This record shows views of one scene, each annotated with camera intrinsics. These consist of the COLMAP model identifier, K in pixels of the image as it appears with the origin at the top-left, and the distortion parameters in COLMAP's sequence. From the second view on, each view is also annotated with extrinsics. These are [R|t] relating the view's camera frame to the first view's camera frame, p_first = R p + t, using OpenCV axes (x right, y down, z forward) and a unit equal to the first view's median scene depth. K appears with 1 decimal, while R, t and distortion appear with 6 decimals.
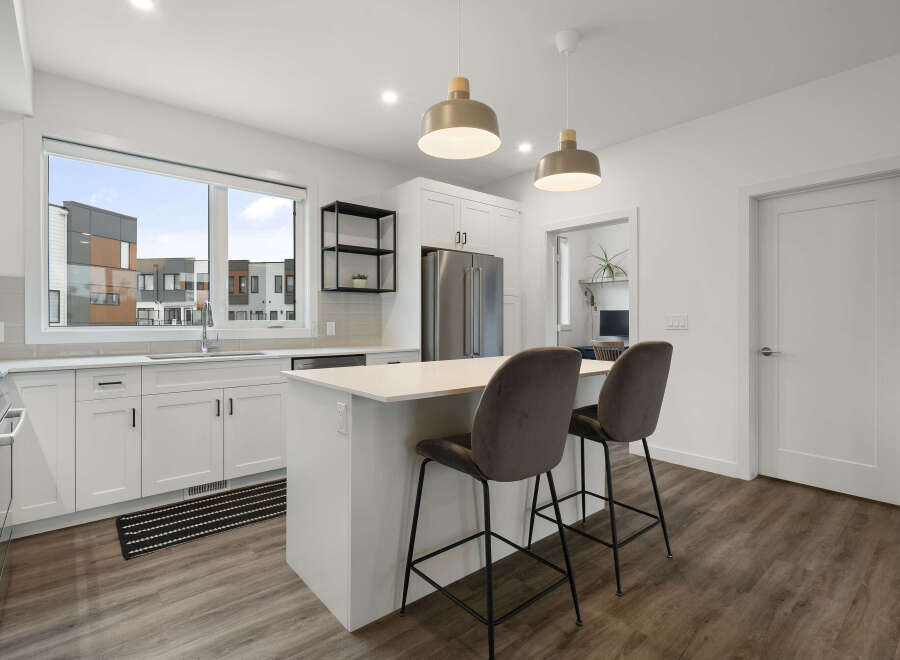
lens RADIAL K [[449.8, 0, 455.7], [0, 449.8, 326.5], [0, 0, 1]] dist [-0.005427, -0.002012]
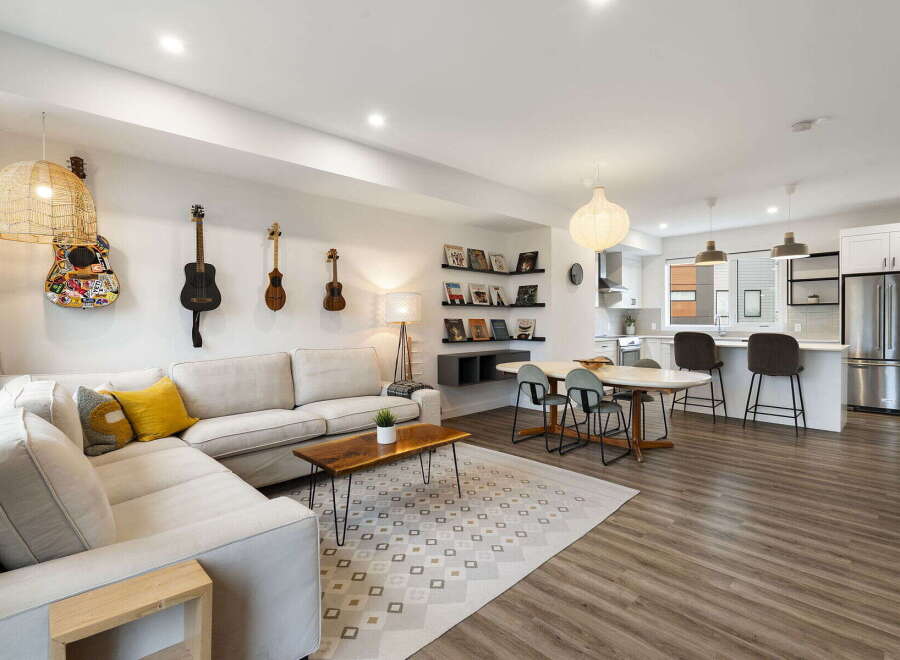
lens RADIAL K [[450.0, 0, 448.0], [0, 450.0, 324.4], [0, 0, 1]] dist [-0.004205, 0.002189]
pose [[0.074078, 0.007085, -0.997227, 2.191628], [-0.006179, 0.999959, 0.006645, -0.016150], [0.997233, 0.005670, 0.074119, -0.724434]]
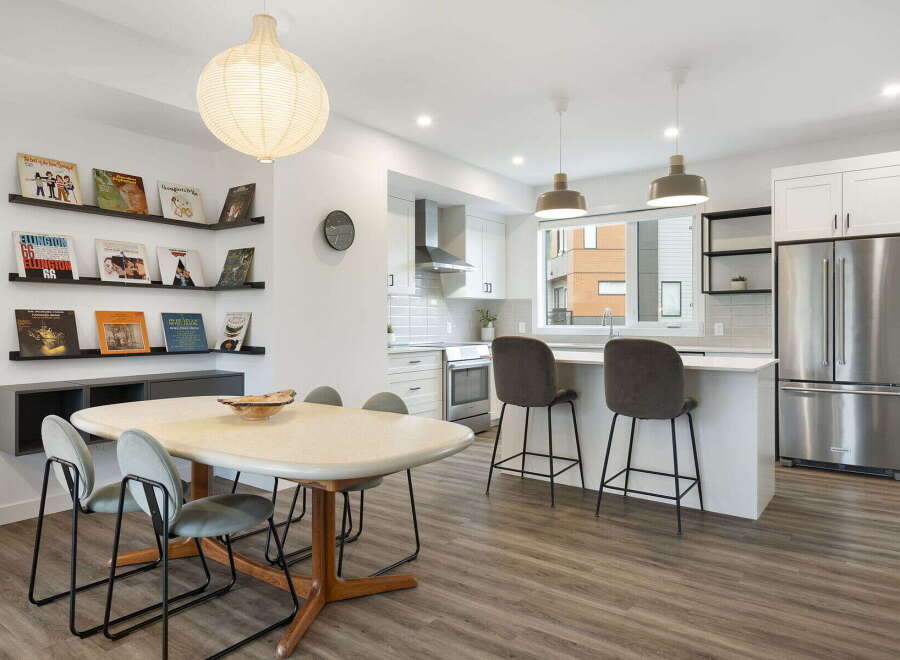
lens RADIAL K [[598.0, 0, 442.9], [0, 598.0, 321.1], [0, 0, 1]] dist [0.015845, -0.003229]
pose [[0.231648, -0.000576, -0.972800, 1.590203], [-0.009737, 0.999948, -0.002911, -0.007340], [0.972751, 0.010147, 0.231630, 0.059580]]
